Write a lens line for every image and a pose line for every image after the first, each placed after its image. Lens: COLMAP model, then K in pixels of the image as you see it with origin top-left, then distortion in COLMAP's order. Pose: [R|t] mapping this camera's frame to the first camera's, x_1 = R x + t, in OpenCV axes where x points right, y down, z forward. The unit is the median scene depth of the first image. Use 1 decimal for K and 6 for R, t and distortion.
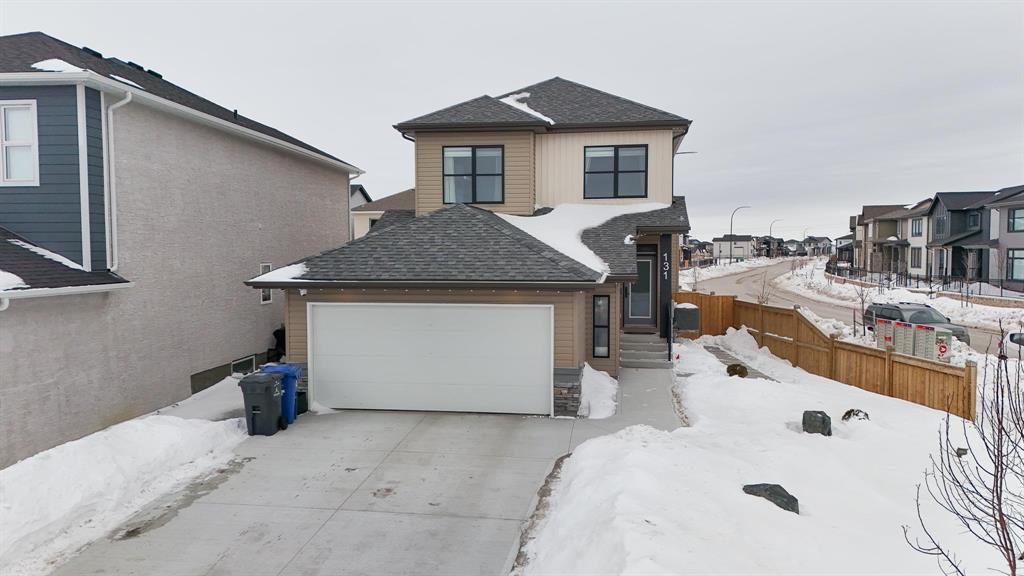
lens RADIAL K [[746.1, 0, 512.0], [0, 746.1, 288.0], [0, 0, 1]] dist [0.028452, -0.005064]
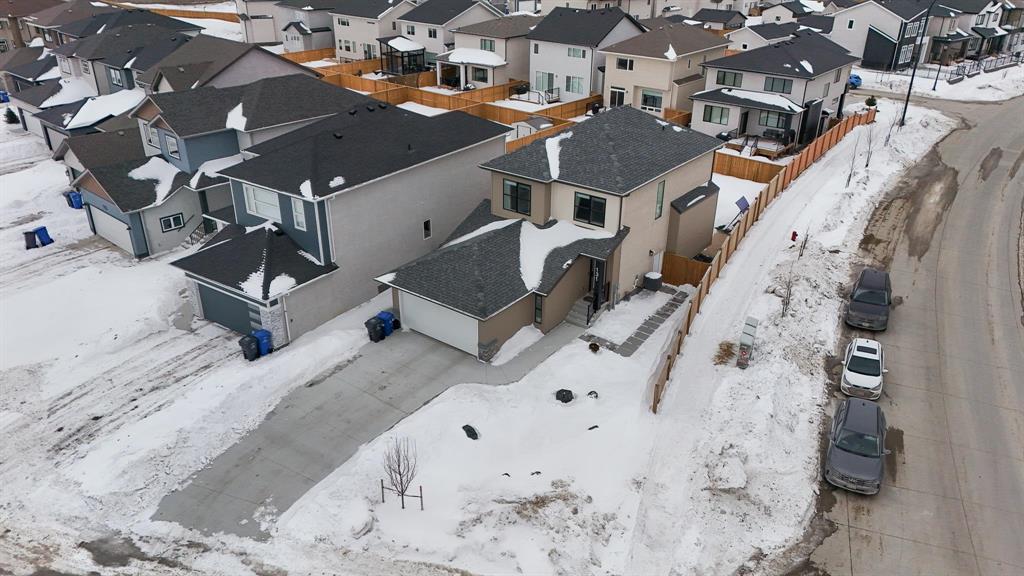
lens RADIAL K [[716.0, 0, 512.0], [0, 716.0, 288.0], [0, 0, 1]] dist [0.113327, -0.127047]
pose [[0.877896, 0.219620, -0.425518, 0.773221], [-0.035635, 0.916123, 0.399311, -0.686899], [0.477523, -0.335390, 0.812087, -0.529603]]
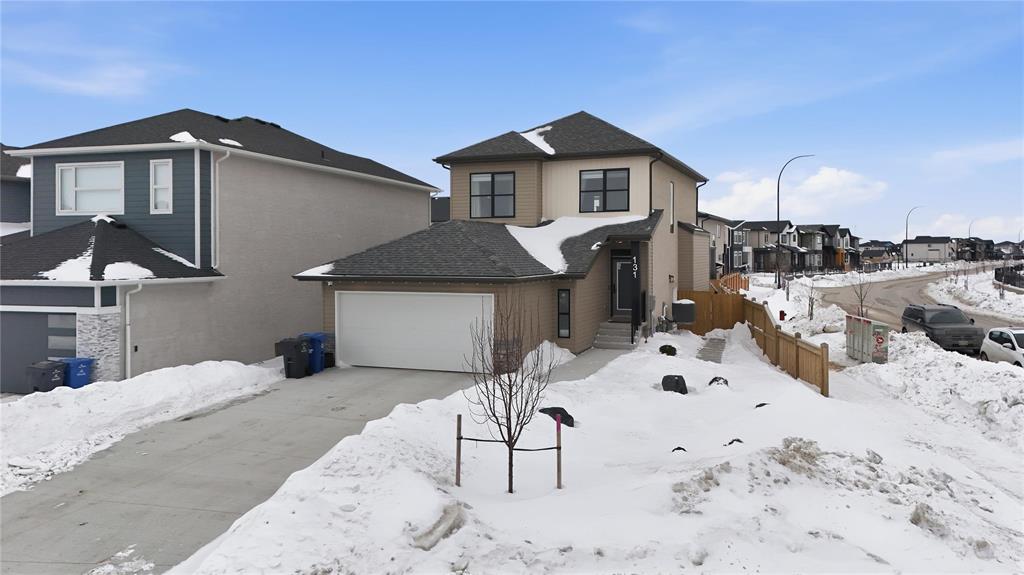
lens RADIAL K [[746.9, 0, 513.0], [0, 746.9, 264.6], [0, 0, 1]] dist [0.030593, 0.002243]
pose [[0.973855, 0.002464, -0.227159, 0.289349], [-0.010565, 0.999350, -0.034453, 0.011312], [0.226926, 0.035952, 0.973248, -0.244912]]
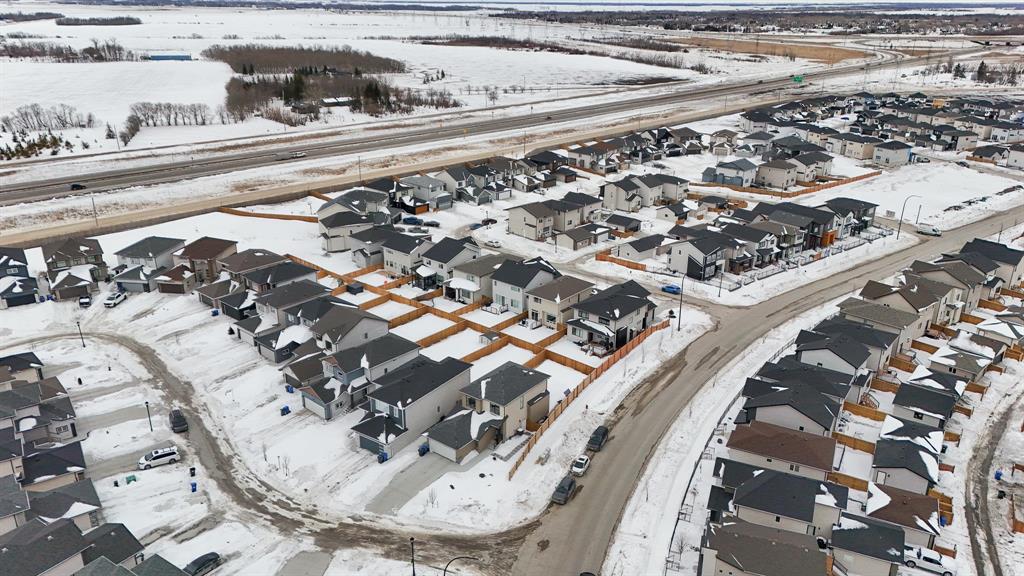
lens RADIAL K [[716.0, 0, 512.0], [0, 716.0, 288.0], [0, 0, 1]] dist [0.113327, -0.127047]
pose [[0.876191, 0.177966, -0.447903, 2.409866], [-0.031132, 0.948287, 0.315884, -2.622487], [0.480957, -0.262831, 0.836421, -2.965352]]
